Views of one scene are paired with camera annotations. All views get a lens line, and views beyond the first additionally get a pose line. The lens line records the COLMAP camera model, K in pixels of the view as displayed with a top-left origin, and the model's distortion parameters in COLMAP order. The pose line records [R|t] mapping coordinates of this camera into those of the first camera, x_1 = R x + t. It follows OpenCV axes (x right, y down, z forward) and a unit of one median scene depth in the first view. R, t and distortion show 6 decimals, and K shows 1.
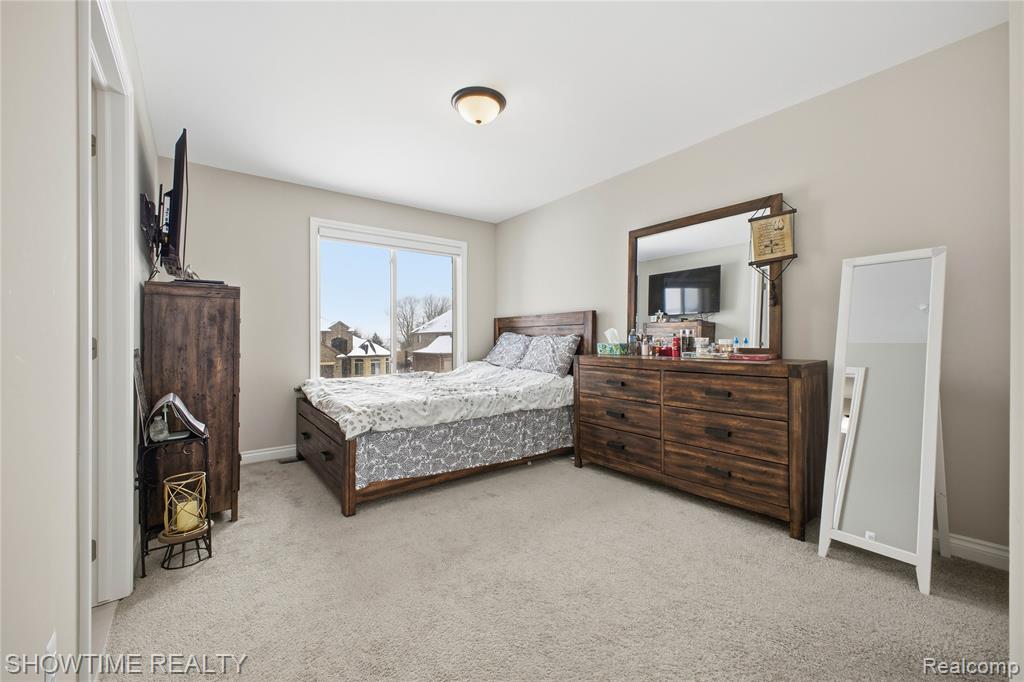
lens RADIAL K [[395.5, 0, 517.3], [0, 395.5, 334.6], [0, 0, 1]] dist [0.011821, -0.002157]
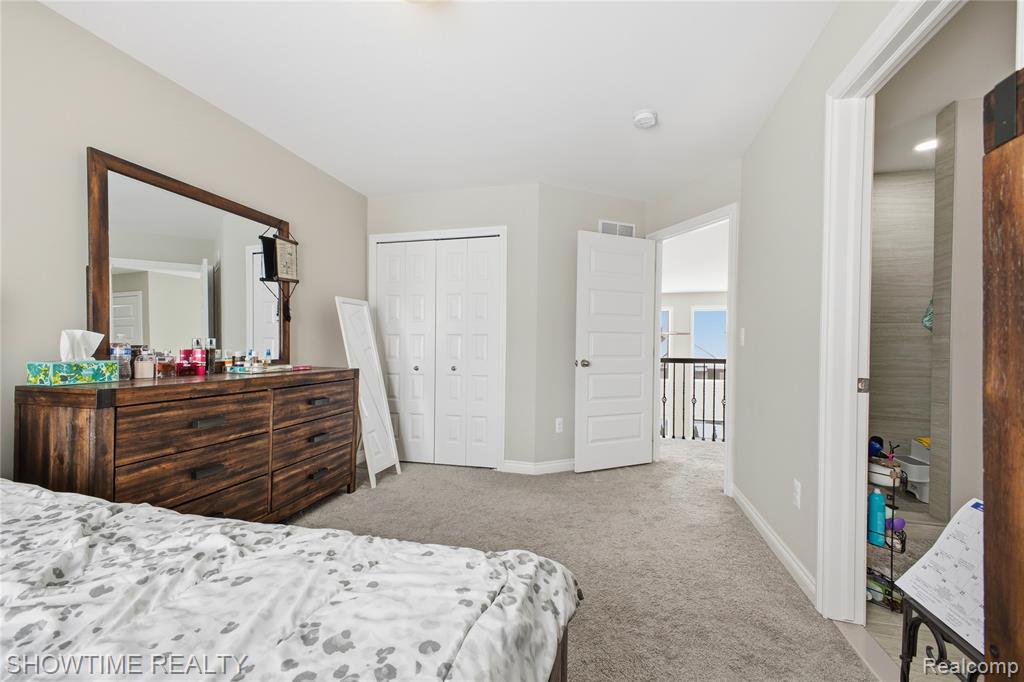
lens RADIAL K [[395.5, 0, 519.4], [0, 395.5, 349.6], [0, 0, 1]] dist [0.011821, -0.002157]
pose [[-0.603689, -0.002474, 0.797216, -0.627183], [-0.006605, 0.999976, -0.001899, 0.005817], [-0.797193, -0.006413, -0.603691, 1.121398]]
